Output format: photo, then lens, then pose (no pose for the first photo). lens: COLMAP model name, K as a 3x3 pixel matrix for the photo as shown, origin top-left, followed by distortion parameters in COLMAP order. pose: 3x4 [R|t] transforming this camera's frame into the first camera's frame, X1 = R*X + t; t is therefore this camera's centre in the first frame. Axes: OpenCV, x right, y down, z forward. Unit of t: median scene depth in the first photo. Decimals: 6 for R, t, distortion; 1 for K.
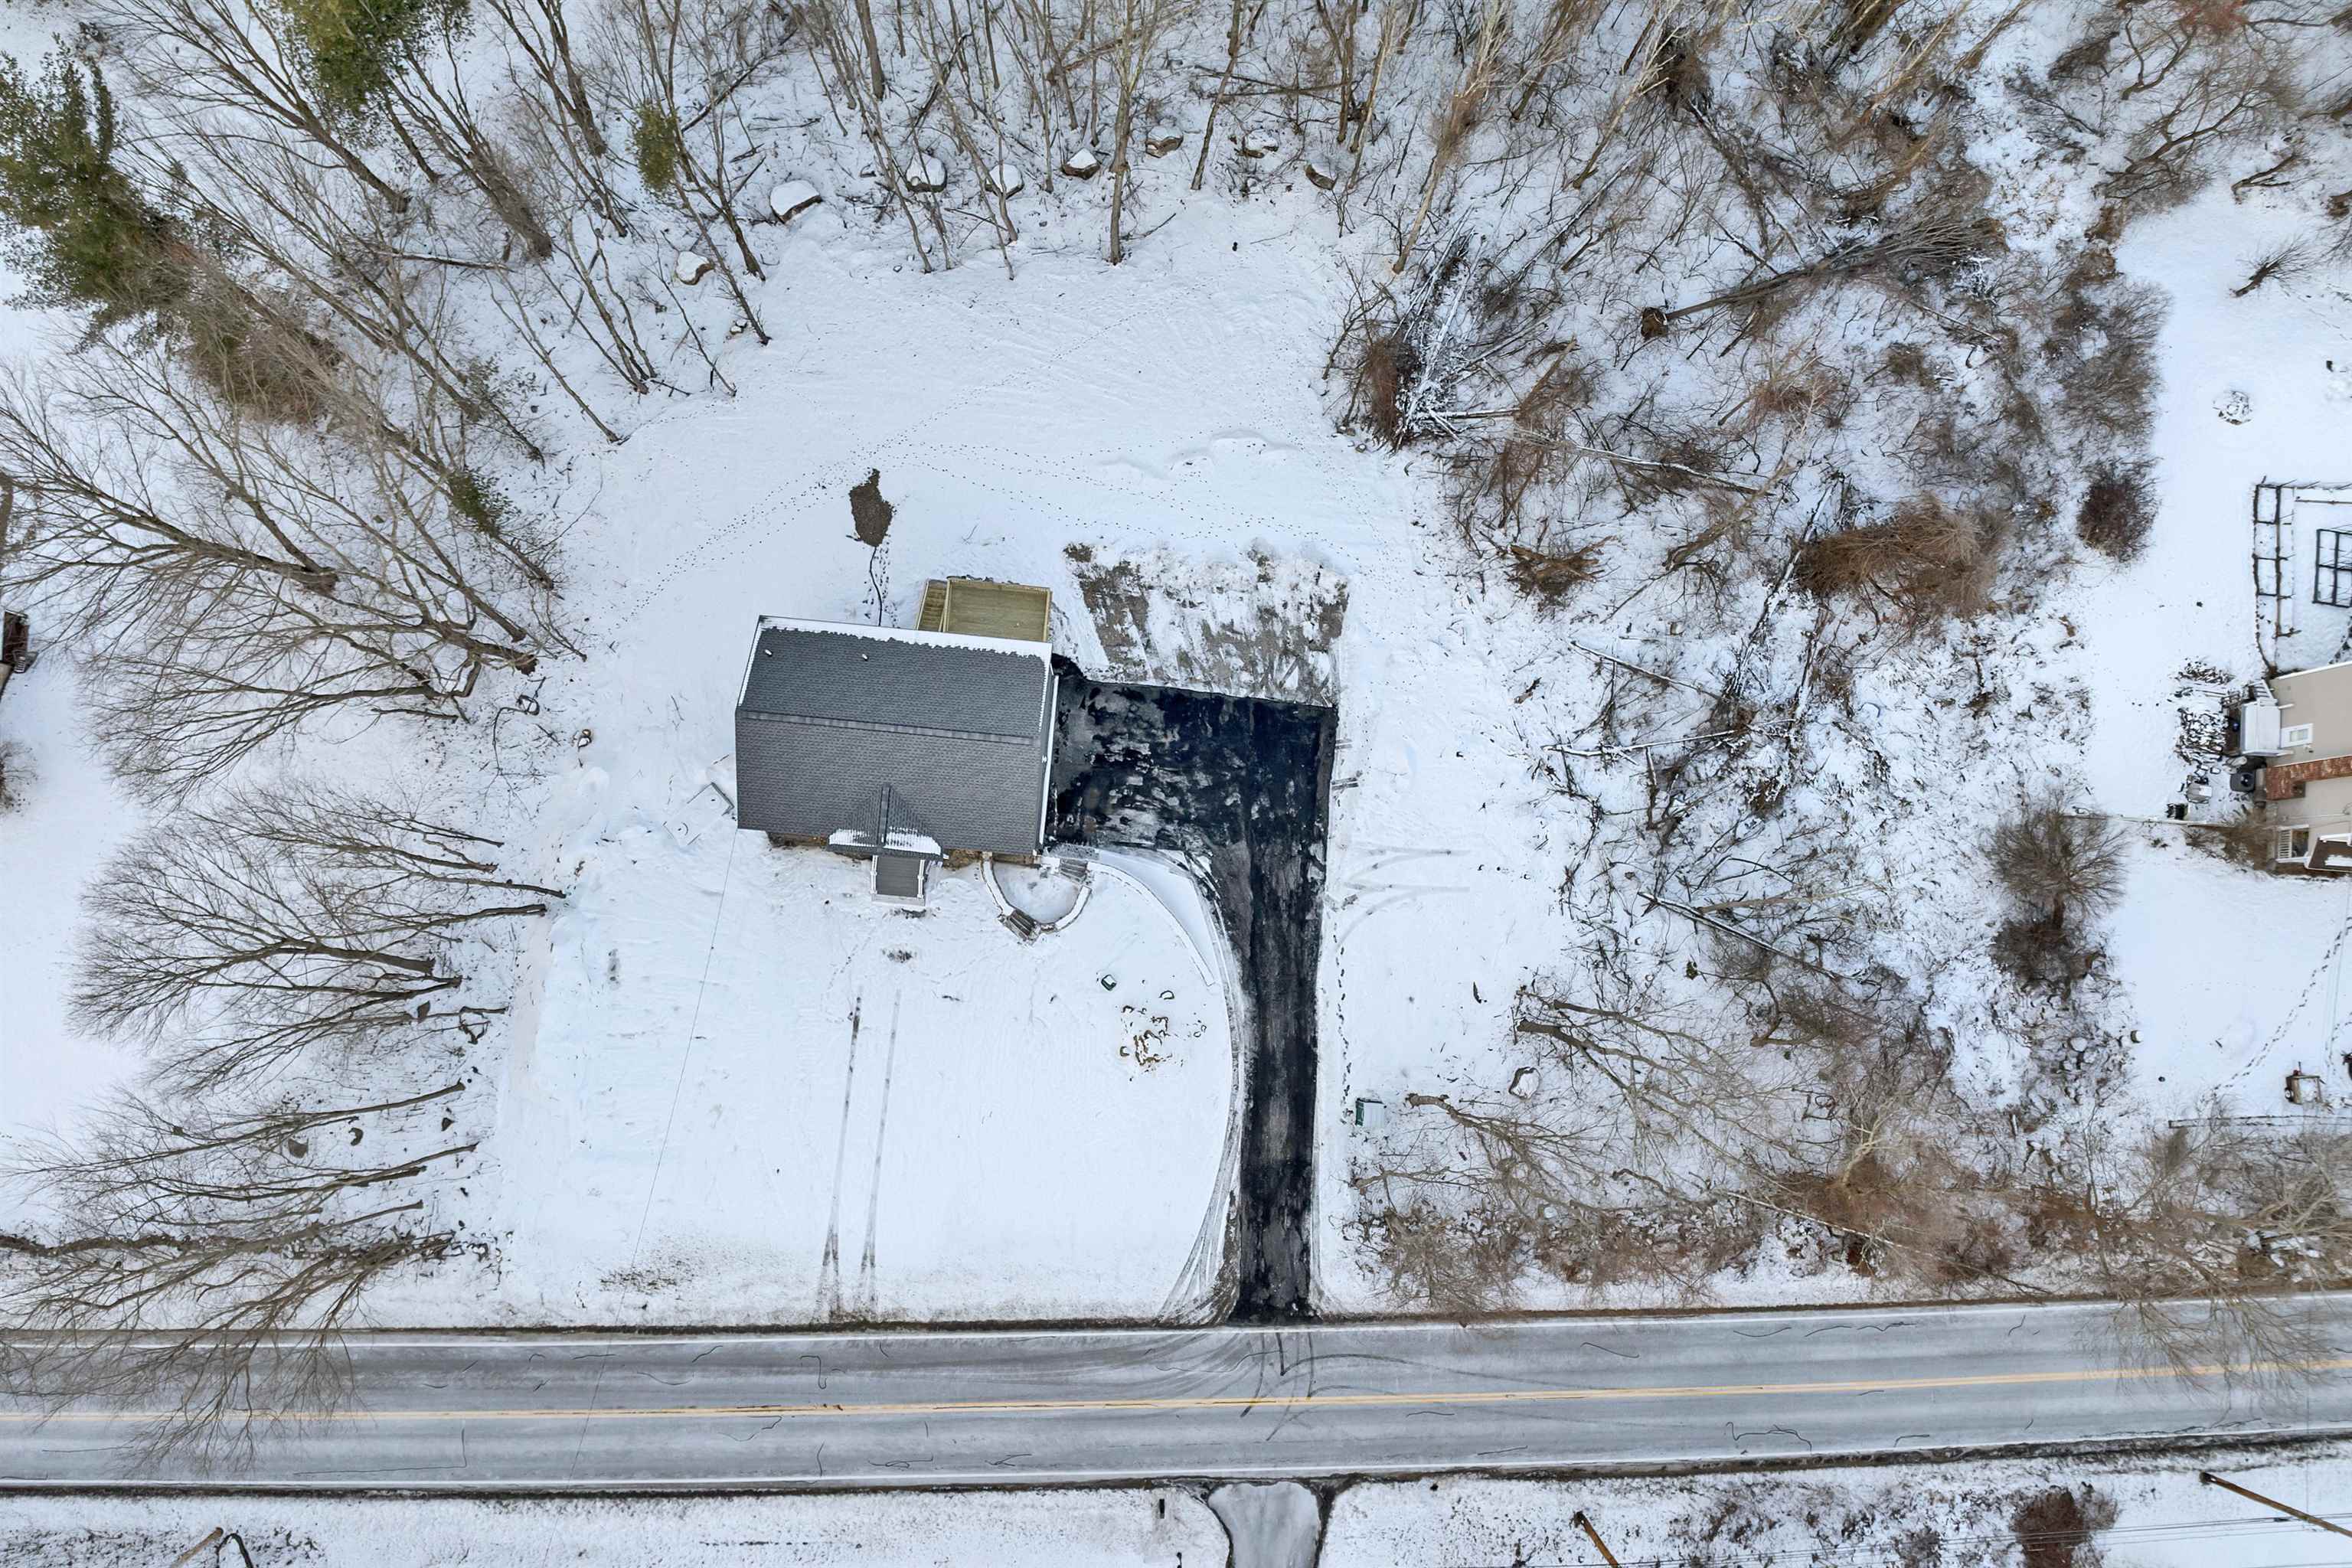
lens RADIAL K [[1709.3, 0, 1180.3], [0, 1709.3, 791.9], [0, 0, 1]] dist [-0.039095, -0.004176]
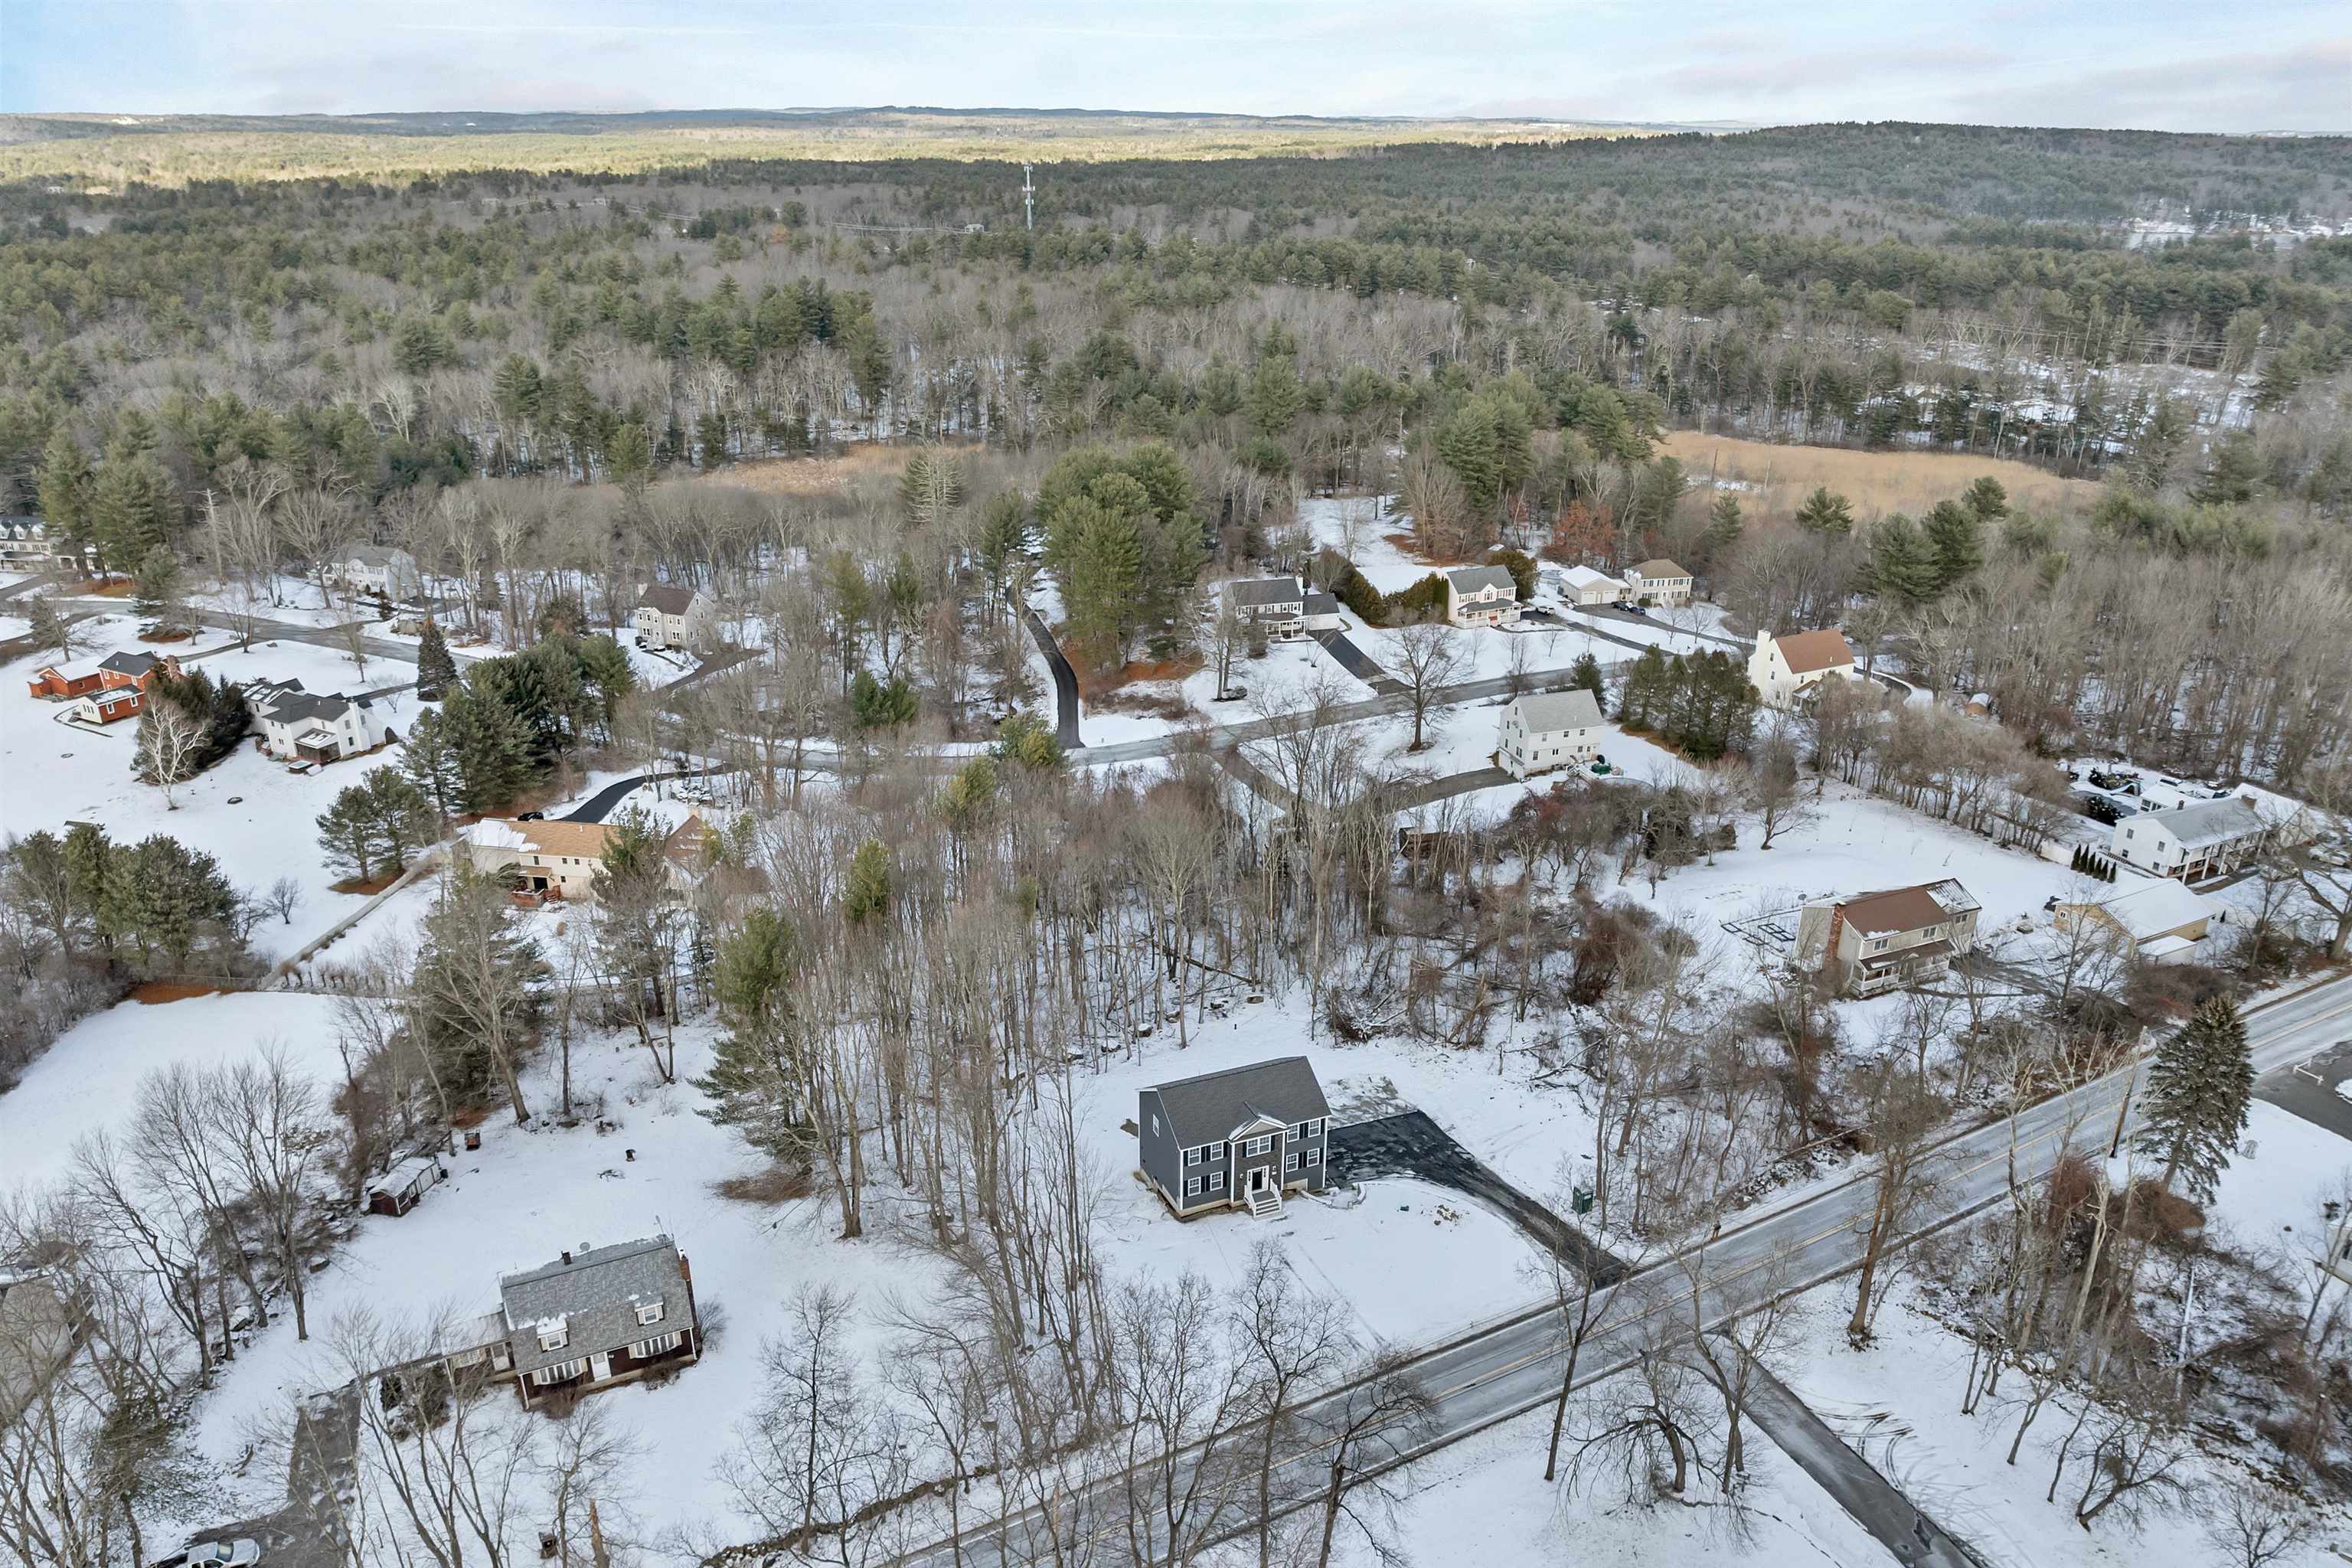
lens RADIAL K [[1709.3, 0, 1173.0], [0, 1709.3, 789.2], [0, 0, 1]] dist [-0.039095, -0.004176]
pose [[0.883021, -0.207831, 0.420809, -0.819832], [0.469173, 0.367428, -0.803040, 1.142464], [0.012279, 0.906534, 0.421955, -0.055645]]
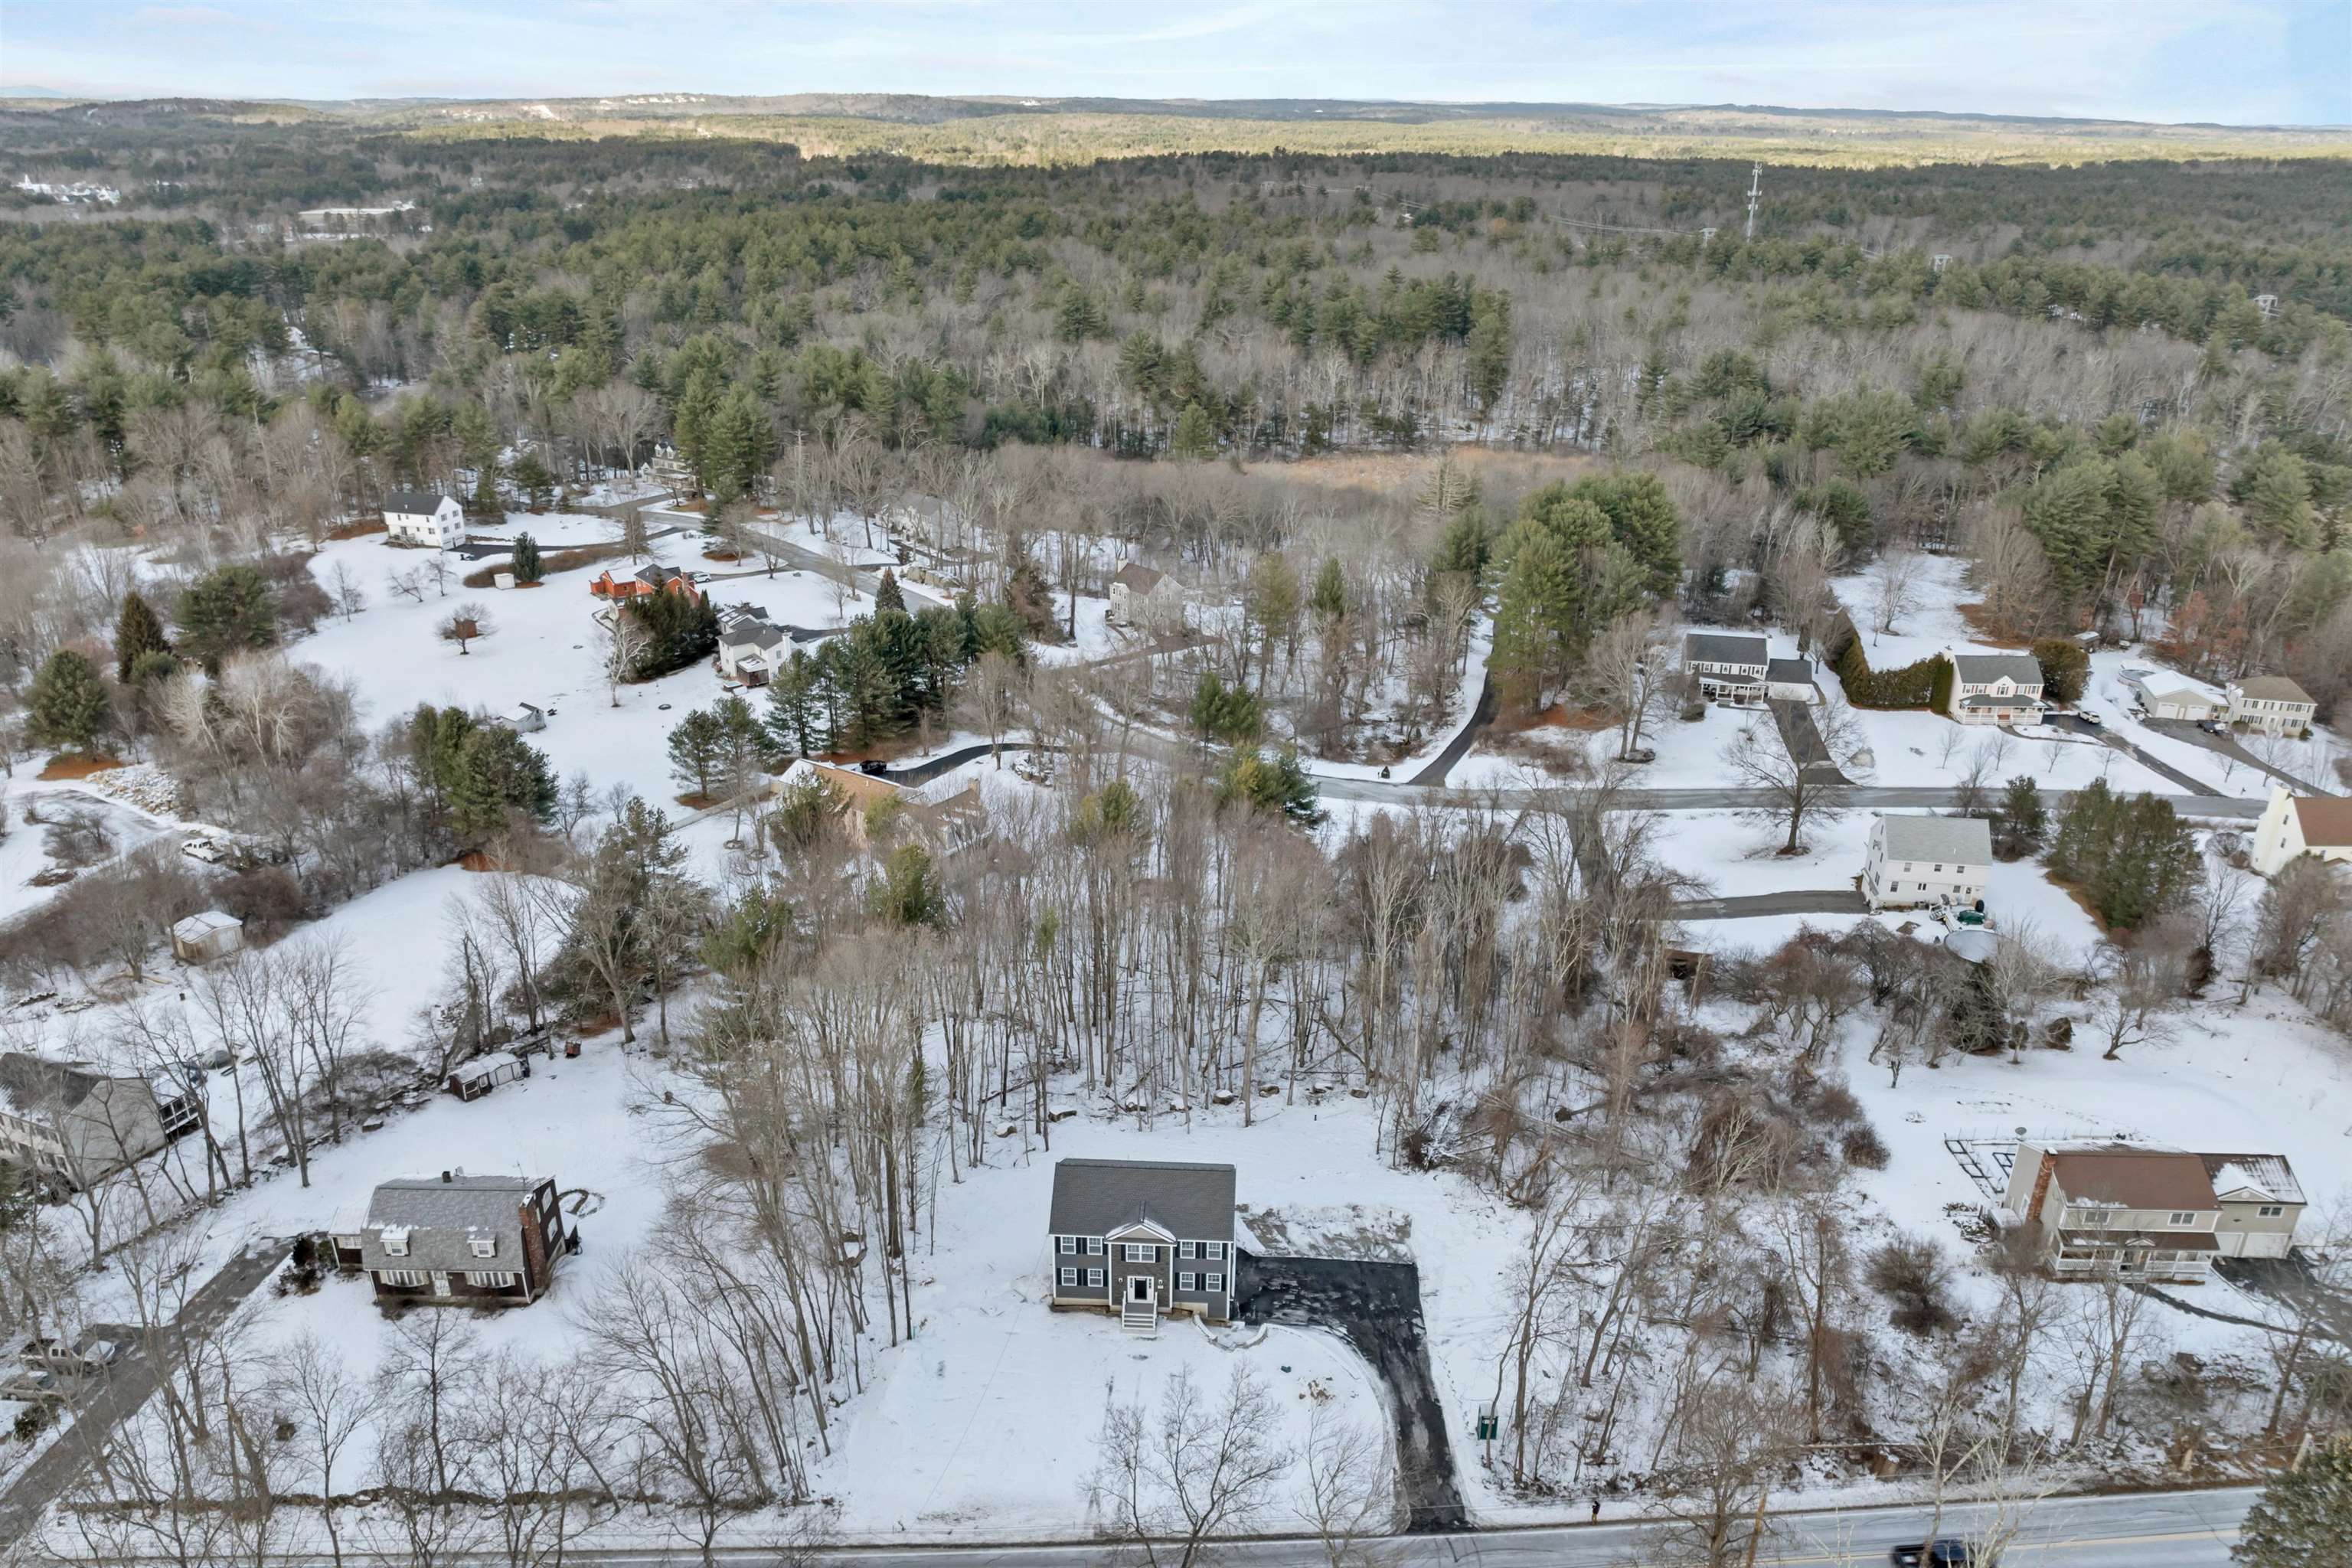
lens RADIAL K [[1709.3, 0, 1180.9], [0, 1709.3, 786.5], [0, 0, 1]] dist [-0.039095, -0.004176]
pose [[0.998709, -0.043760, 0.025807, -0.141374], [0.041617, 0.413347, -0.909622, 1.169757], [0.029137, 0.909521, 0.414635, -0.034246]]
